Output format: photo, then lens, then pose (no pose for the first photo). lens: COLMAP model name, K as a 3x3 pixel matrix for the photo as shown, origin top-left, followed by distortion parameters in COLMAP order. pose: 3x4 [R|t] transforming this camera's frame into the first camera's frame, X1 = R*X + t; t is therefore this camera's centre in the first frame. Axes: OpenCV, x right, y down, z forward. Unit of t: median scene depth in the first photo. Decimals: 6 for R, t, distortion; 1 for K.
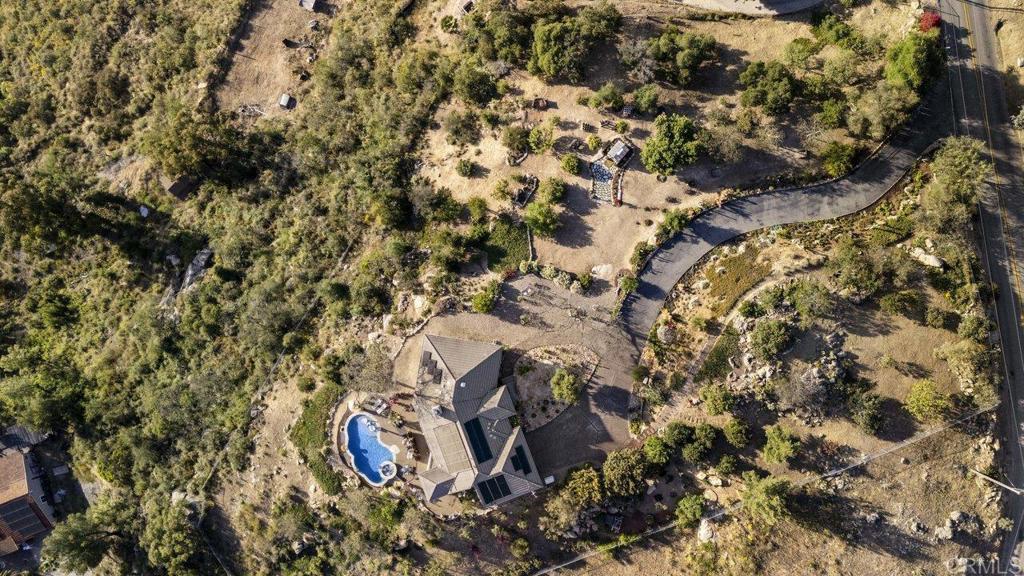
lens RADIAL K [[742.8, 0, 516.2], [0, 742.8, 278.0], [0, 0, 1]] dist [0.034279, -0.021172]
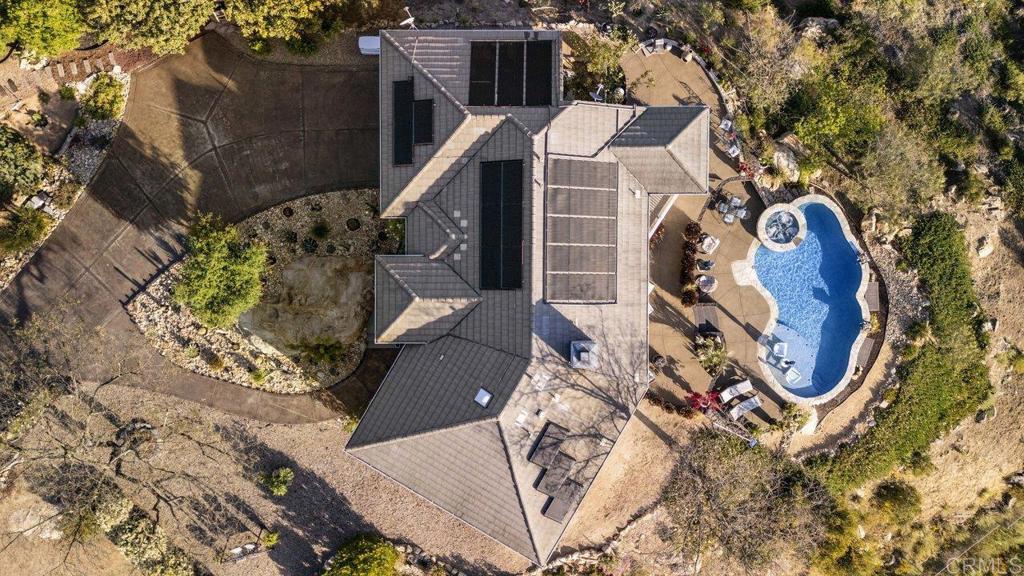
lens RADIAL K [[742.8, 0, 518.8], [0, 742.8, 279.1], [0, 0, 1]] dist [0.034279, -0.021172]
pose [[-0.930763, -0.363503, 0.039309, -0.076064], [0.363532, -0.931558, -0.006666, 0.190436], [0.039042, 0.008086, 0.999205, 0.631738]]
